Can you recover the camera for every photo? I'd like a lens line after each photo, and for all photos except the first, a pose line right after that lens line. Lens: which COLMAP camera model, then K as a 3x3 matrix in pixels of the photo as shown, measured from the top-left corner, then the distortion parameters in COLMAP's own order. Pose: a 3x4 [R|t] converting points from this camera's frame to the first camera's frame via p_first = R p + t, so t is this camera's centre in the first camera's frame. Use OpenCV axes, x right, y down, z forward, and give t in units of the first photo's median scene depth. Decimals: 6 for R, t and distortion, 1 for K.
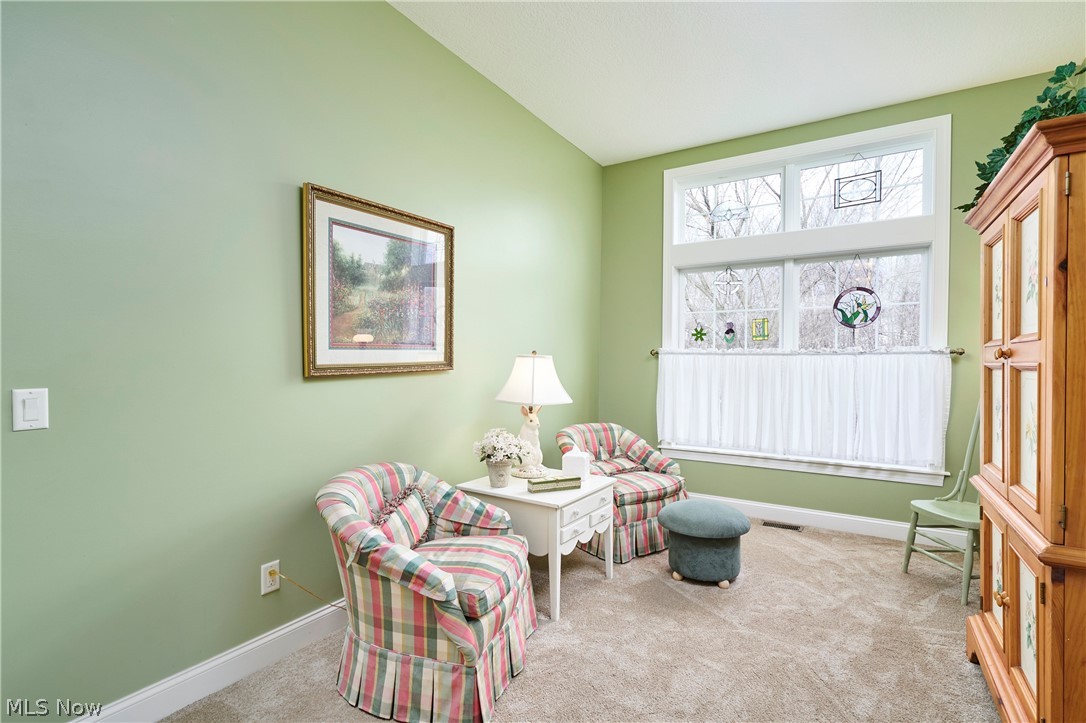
lens RADIAL K [[505.8, 0, 543.8], [0, 505.8, 363.3], [0, 0, 1]] dist [-0.004568, -0.000358]
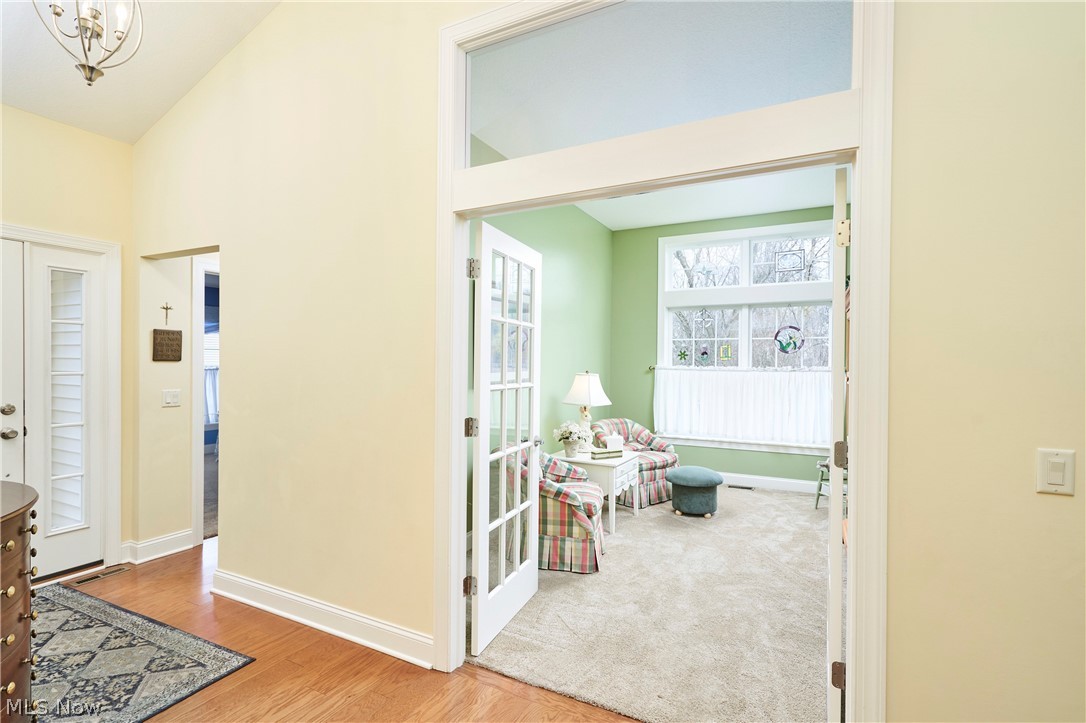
lens RADIAL K [[505.8, 0, 543.9], [0, 505.8, 361.0], [0, 0, 1]] dist [-0.004568, -0.000358]
pose [[0.996885, 0.002482, 0.078825, -0.270143], [-0.001780, 0.999958, -0.008968, -0.040471], [-0.078844, 0.008800, 0.996848, -0.527828]]
